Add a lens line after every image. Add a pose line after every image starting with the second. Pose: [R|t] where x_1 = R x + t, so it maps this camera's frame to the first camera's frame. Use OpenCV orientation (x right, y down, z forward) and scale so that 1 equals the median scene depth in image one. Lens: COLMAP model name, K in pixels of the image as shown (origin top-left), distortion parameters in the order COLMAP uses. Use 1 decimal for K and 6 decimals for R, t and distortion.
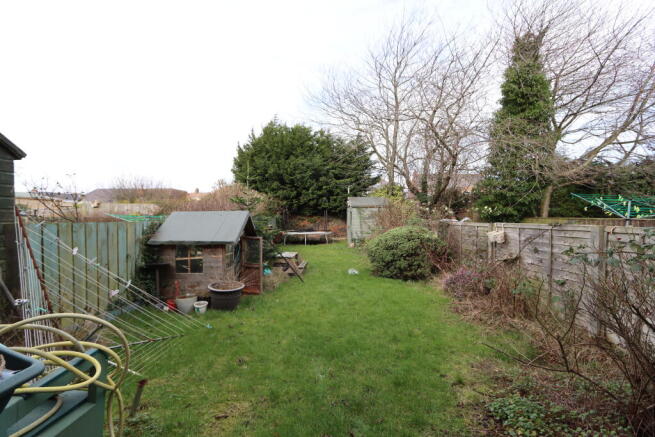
lens RADIAL K [[304.4, 0, 327.5], [0, 304.4, 218.5], [0, 0, 1]] dist [-0.000736, -0.000017]
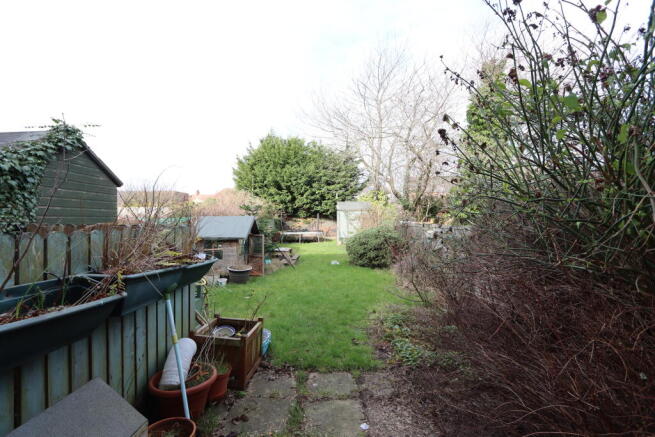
lens RADIAL K [[307.3, 0, 336.4], [0, 307.3, 233.4], [0, 0, 1]] dist [0.000894, 0.000023]
pose [[0.999494, -0.000663, 0.031816, 0.028725], [-0.000806, 0.998934, 0.046154, -0.004019], [-0.031813, -0.046157, 0.998428, -0.164429]]
